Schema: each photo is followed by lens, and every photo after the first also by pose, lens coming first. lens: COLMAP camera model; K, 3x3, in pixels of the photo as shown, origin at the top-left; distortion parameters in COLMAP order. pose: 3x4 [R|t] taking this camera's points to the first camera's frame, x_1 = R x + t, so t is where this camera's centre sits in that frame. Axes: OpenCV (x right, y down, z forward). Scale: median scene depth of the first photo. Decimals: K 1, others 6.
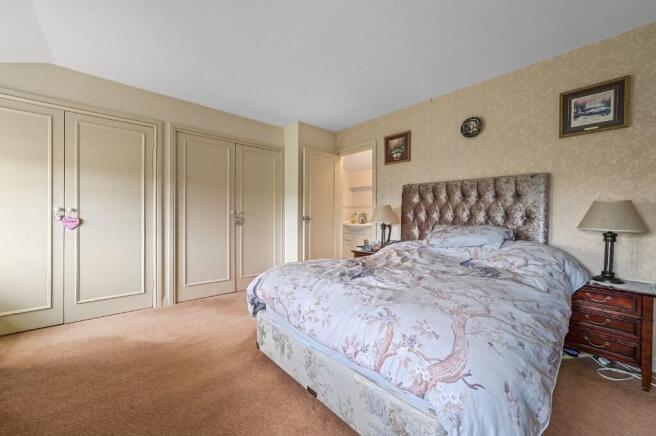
lens RADIAL K [[256.1, 0, 327.6], [0, 256.1, 217.4], [0, 0, 1]] dist [0.003153, 0.000514]
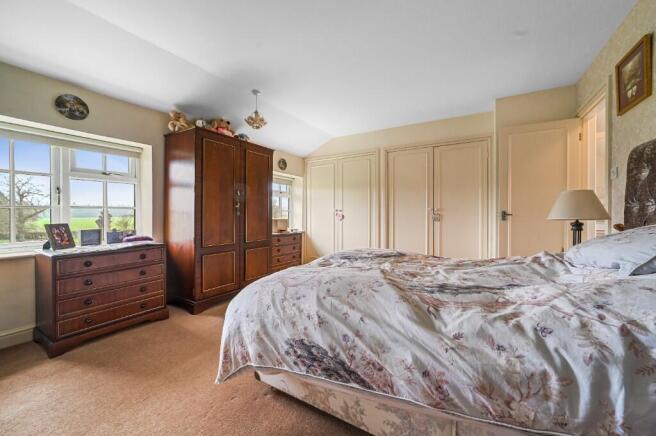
lens RADIAL K [[256.1, 0, 328.3], [0, 256.1, 216.6], [0, 0, 1]] dist [0.003153, 0.000514]
pose [[0.302689, 0.000008, -0.953089, 0.585979], [-0.000874, 1.000000, -0.000269, 0.012512], [0.953089, 0.000914, 0.302689, 0.253955]]
